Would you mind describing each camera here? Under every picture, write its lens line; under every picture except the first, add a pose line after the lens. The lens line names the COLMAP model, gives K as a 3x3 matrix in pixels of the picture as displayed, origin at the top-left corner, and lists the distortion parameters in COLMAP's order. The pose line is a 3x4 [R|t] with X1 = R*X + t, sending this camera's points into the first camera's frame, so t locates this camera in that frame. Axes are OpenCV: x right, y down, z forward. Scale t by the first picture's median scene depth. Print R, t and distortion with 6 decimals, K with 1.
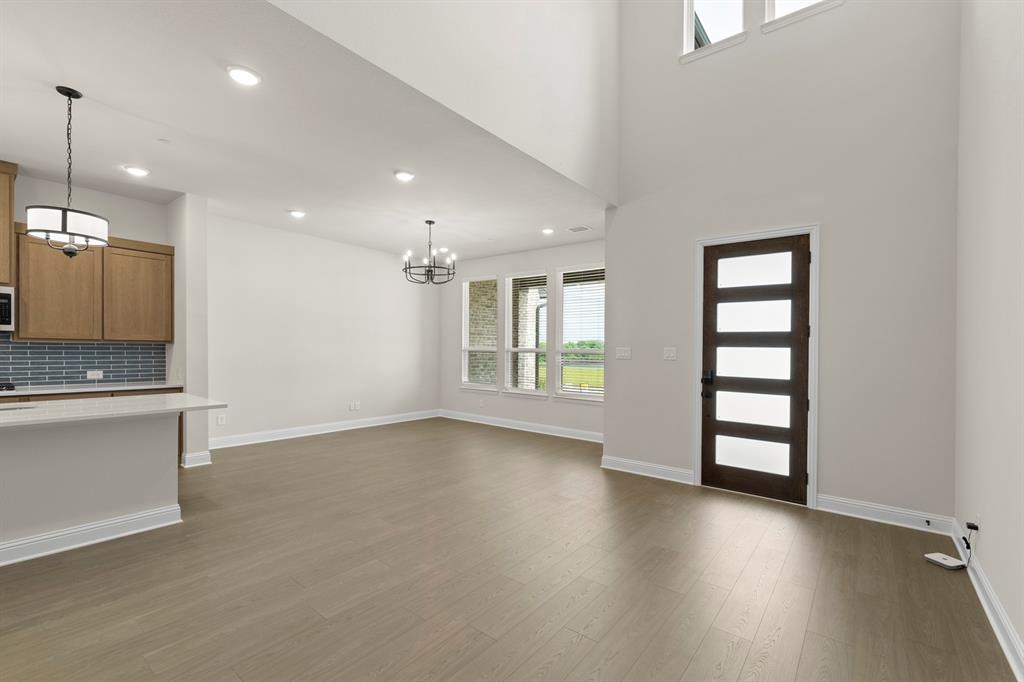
lens RADIAL K [[444.7, 0, 512.0], [0, 444.7, 341.0], [0, 0, 1]] dist [0.000472, 0.000152]
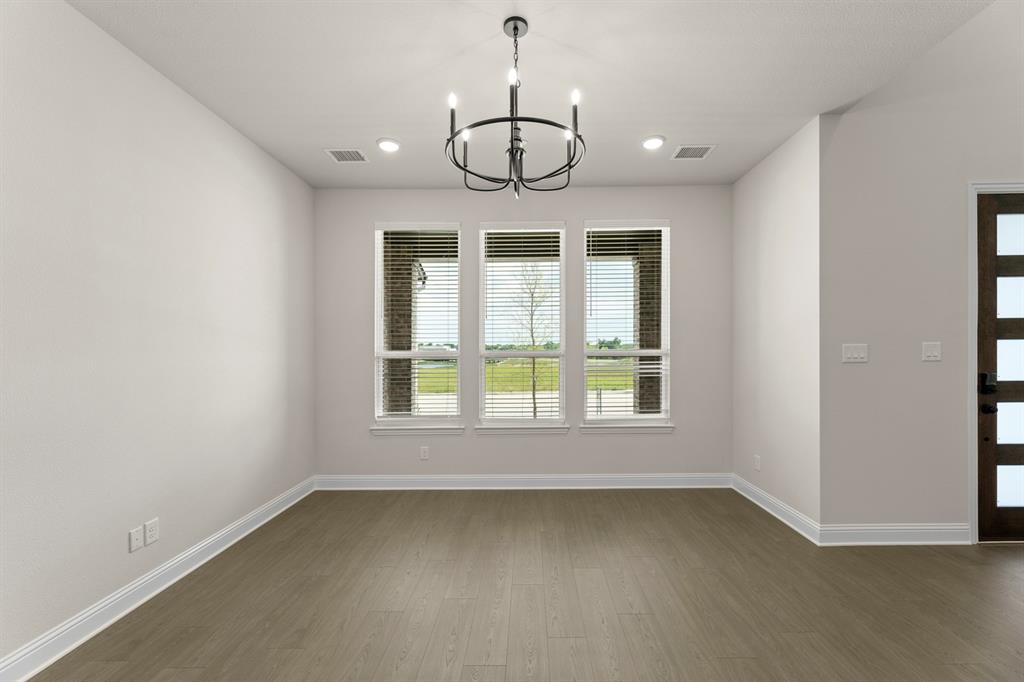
lens RADIAL K [[409.3, 0, 493.5], [0, 409.3, 342.1], [0, 0, 1]] dist [-0.000869, 0.000035]
pose [[0.787728, -0.013473, 0.615876, -0.555232], [0.014342, 0.999891, 0.003530, 0.003804], [-0.615857, 0.006052, 0.787835, 0.976886]]
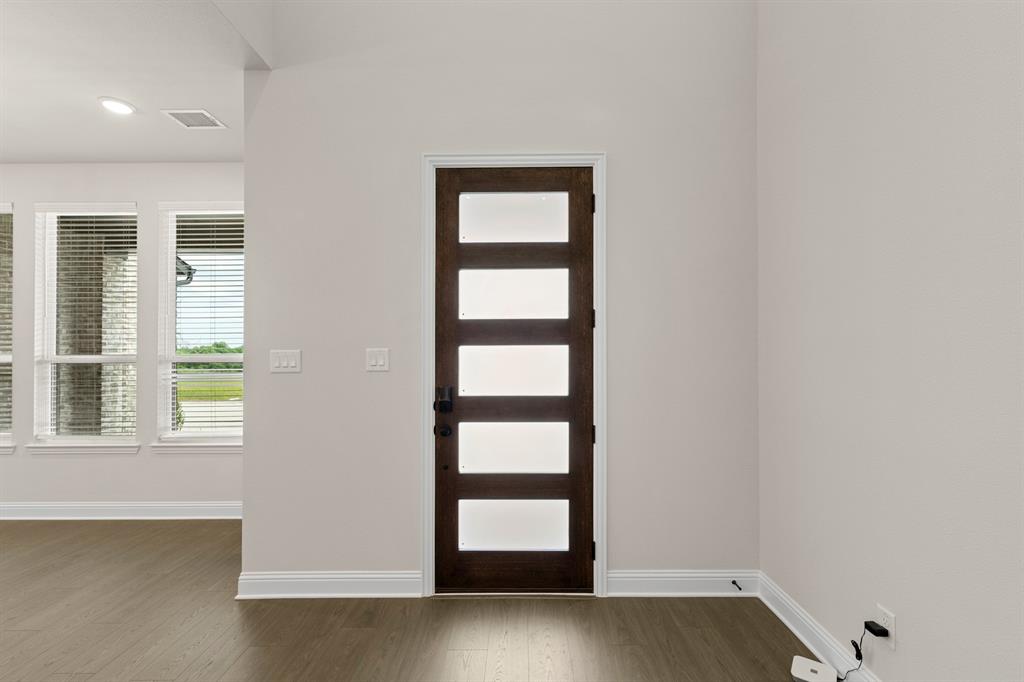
lens RADIAL K [[444.7, 0, 512.0], [0, 444.7, 341.0], [0, 0, 1]] dist [0.000472, 0.000152]
pose [[0.785073, -0.004153, 0.619390, 0.159446], [0.008509, 0.999955, -0.004081, 0.010487], [-0.619345, 0.008474, 0.785073, 0.506704]]
